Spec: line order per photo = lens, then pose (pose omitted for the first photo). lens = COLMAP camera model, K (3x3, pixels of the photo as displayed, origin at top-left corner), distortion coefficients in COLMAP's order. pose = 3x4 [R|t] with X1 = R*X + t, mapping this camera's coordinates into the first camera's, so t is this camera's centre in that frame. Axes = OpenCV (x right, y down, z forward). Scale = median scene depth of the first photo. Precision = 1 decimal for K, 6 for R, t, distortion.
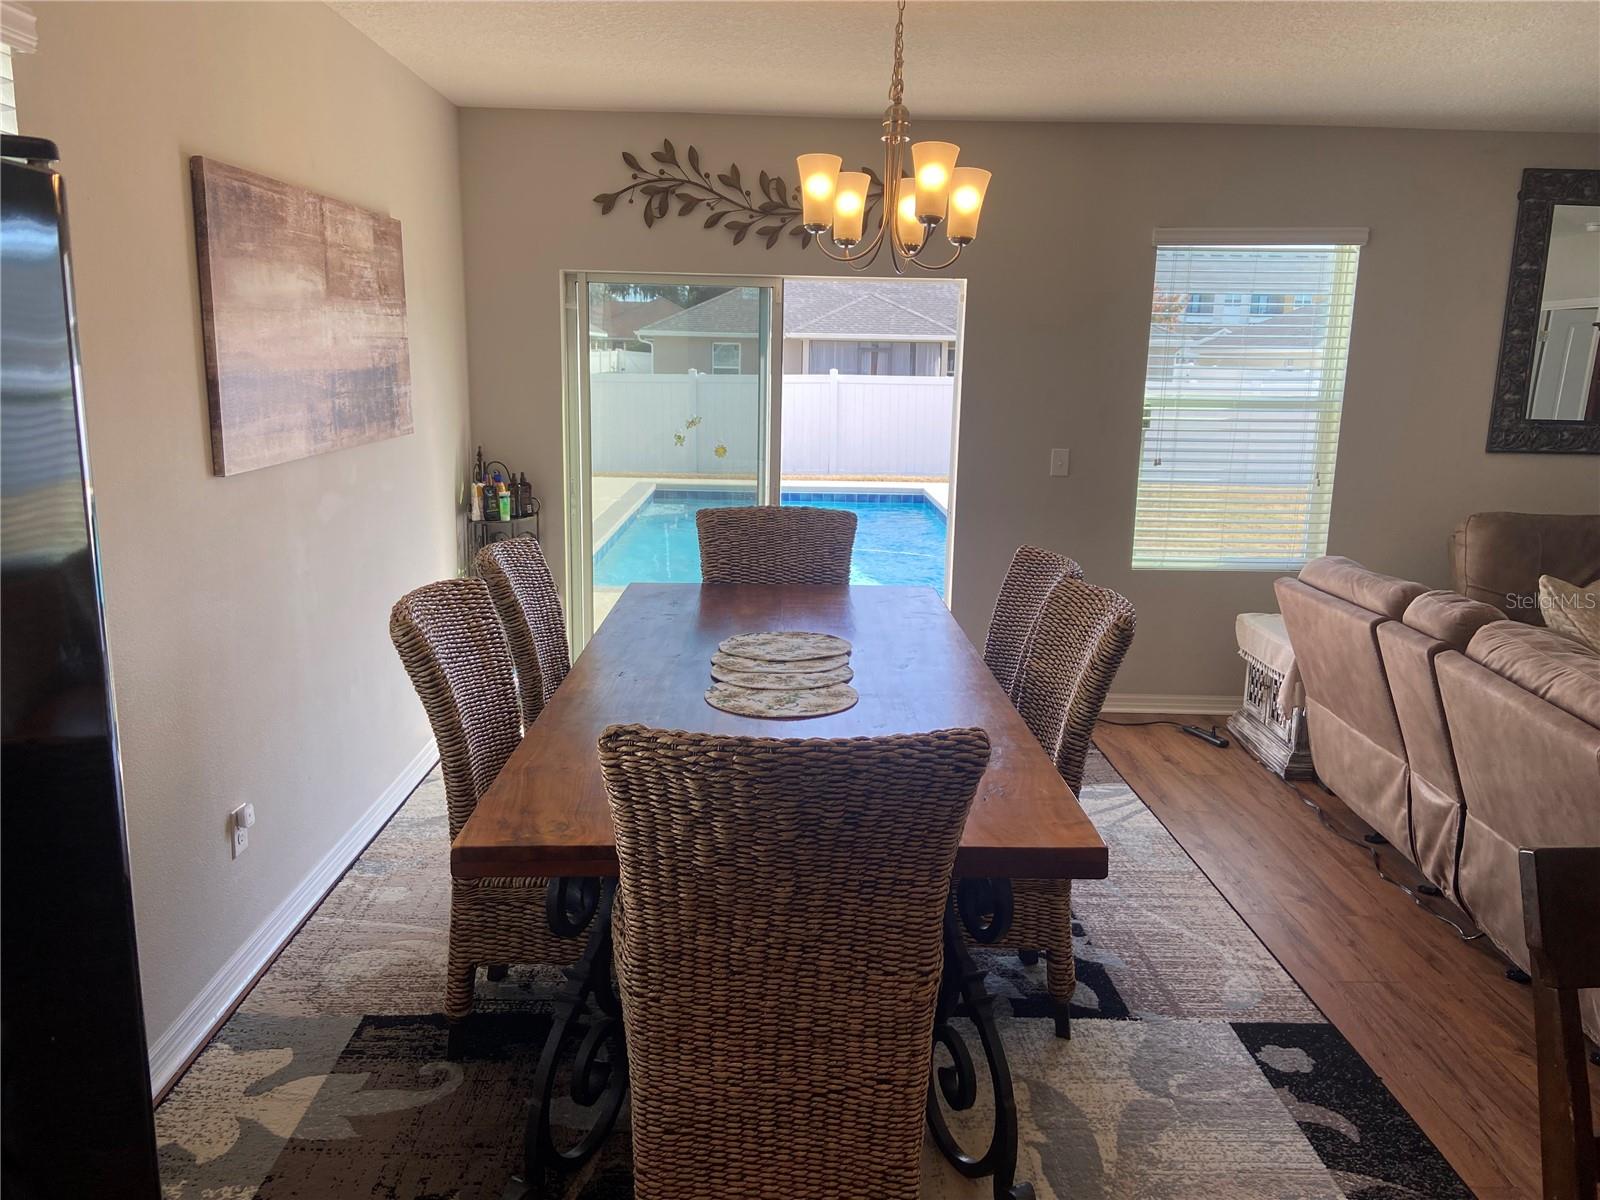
lens RADIAL K [[1203.4, 0, 799.0], [0, 1203.4, 583.0], [0, 0, 1]] dist [0.115171, -0.137776]
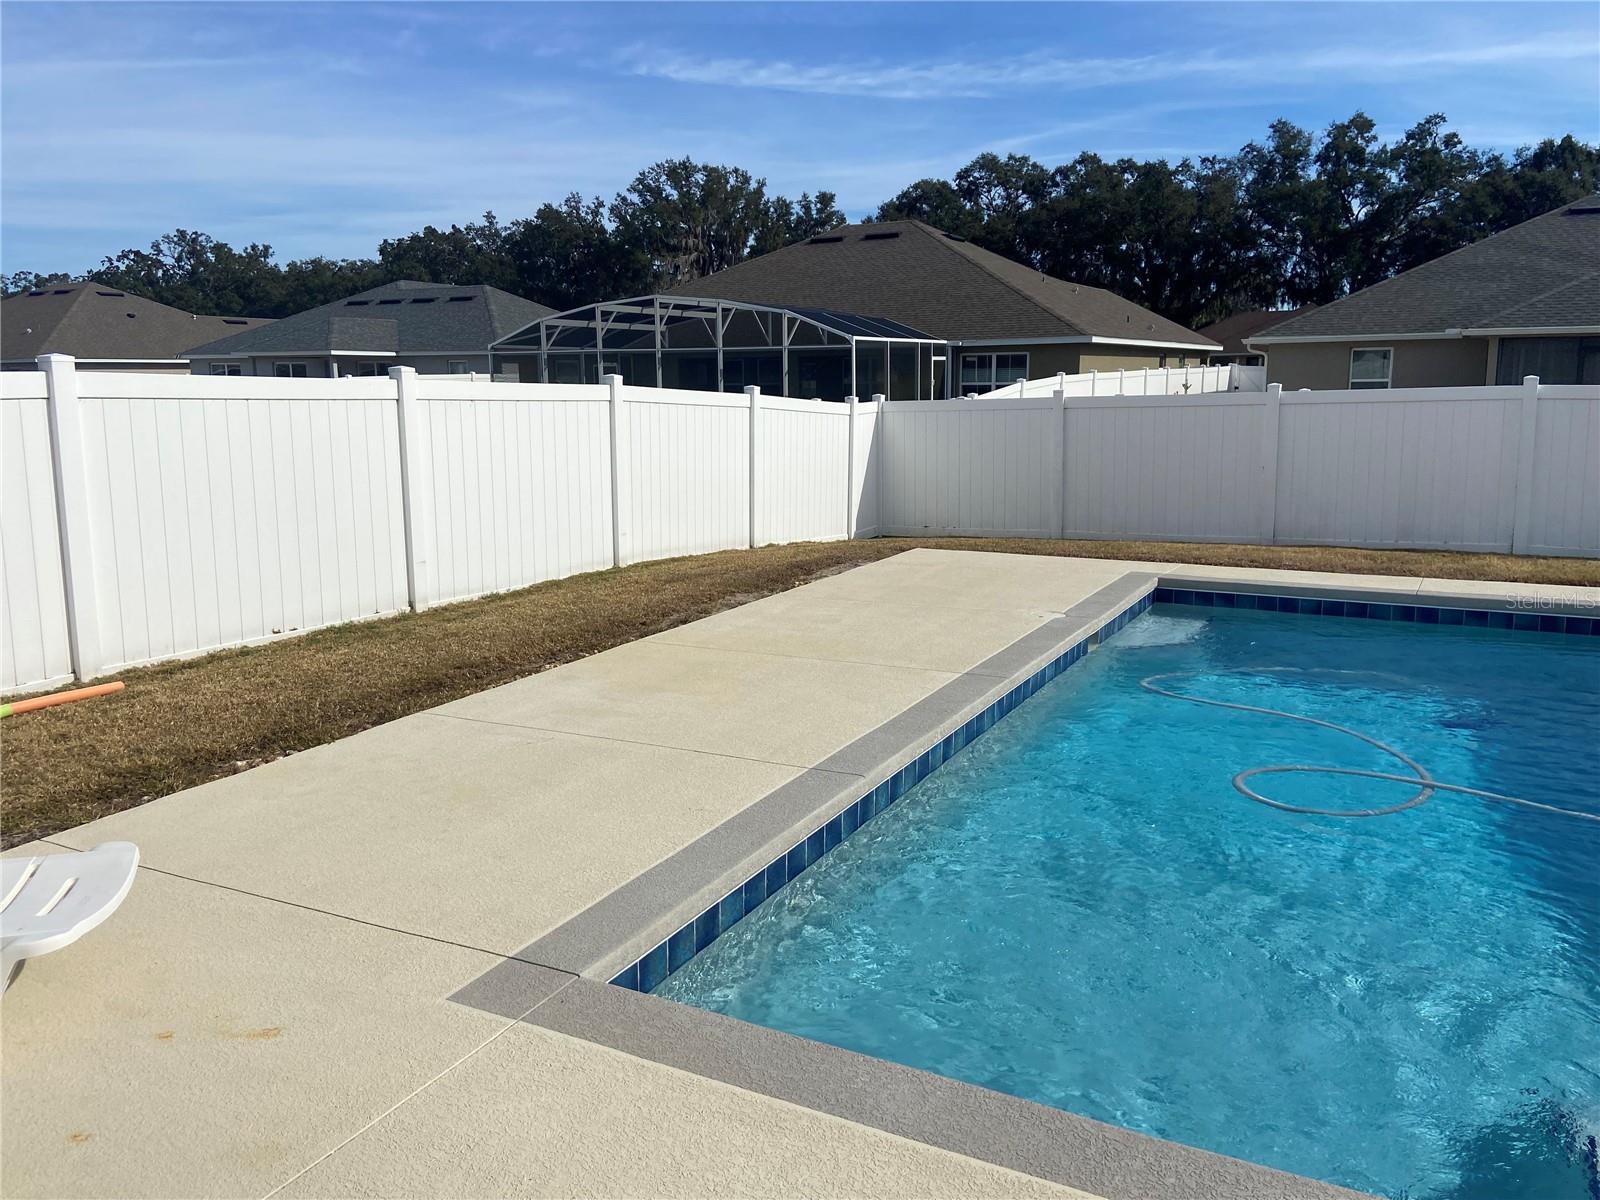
lens RADIAL K [[1203.4, 0, 795.5], [0, 1203.4, 591.9], [0, 0, 1]] dist [0.115171, -0.137776]
pose [[0.873161, 0.056839, -0.484107, 0.051018], [-0.062481, 0.998036, 0.004484, -0.209725], [0.483412, 0.026333, 0.874997, 1.220182]]
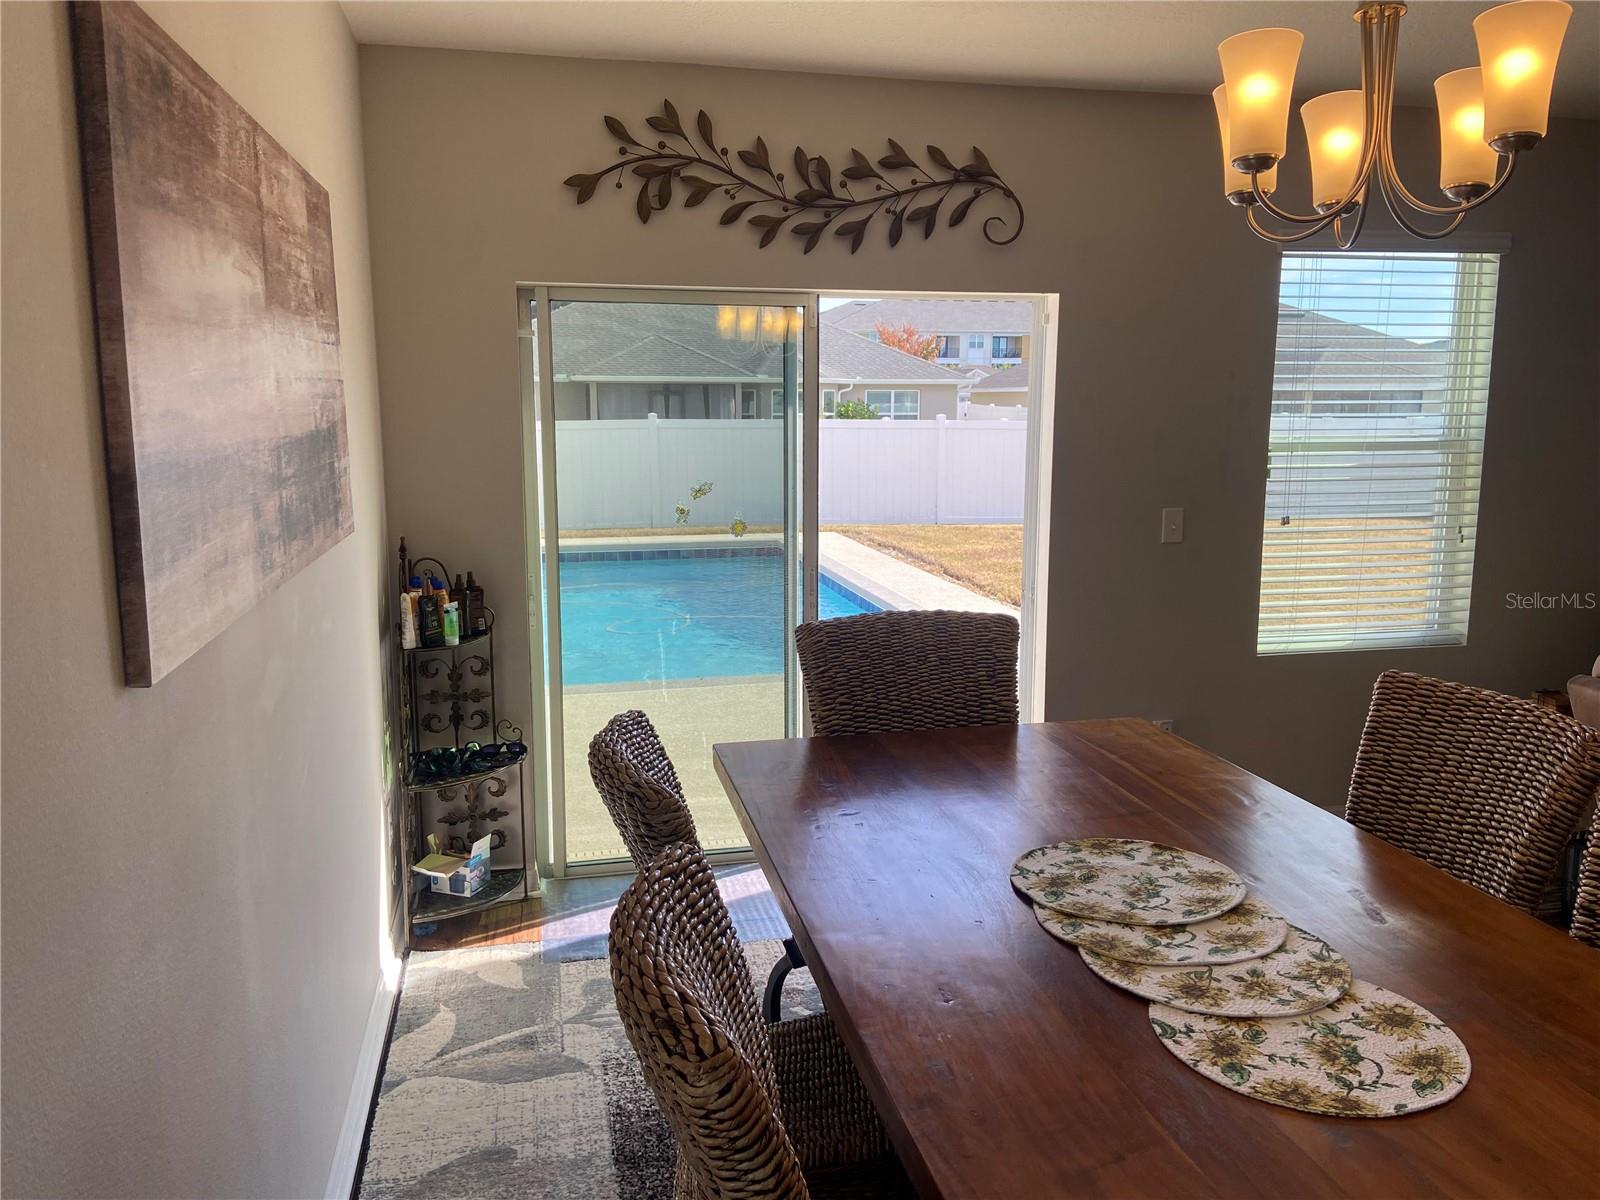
lens RADIAL K [[1203.4, 0, 806.5], [0, 1203.4, 582.6], [0, 0, 1]] dist [0.115171, -0.137776]
pose [[0.978455, -0.049308, 0.200486, -0.198365], [0.056133, 0.998017, -0.028497, -0.060542], [-0.198683, 0.039137, 0.979282, 0.313798]]
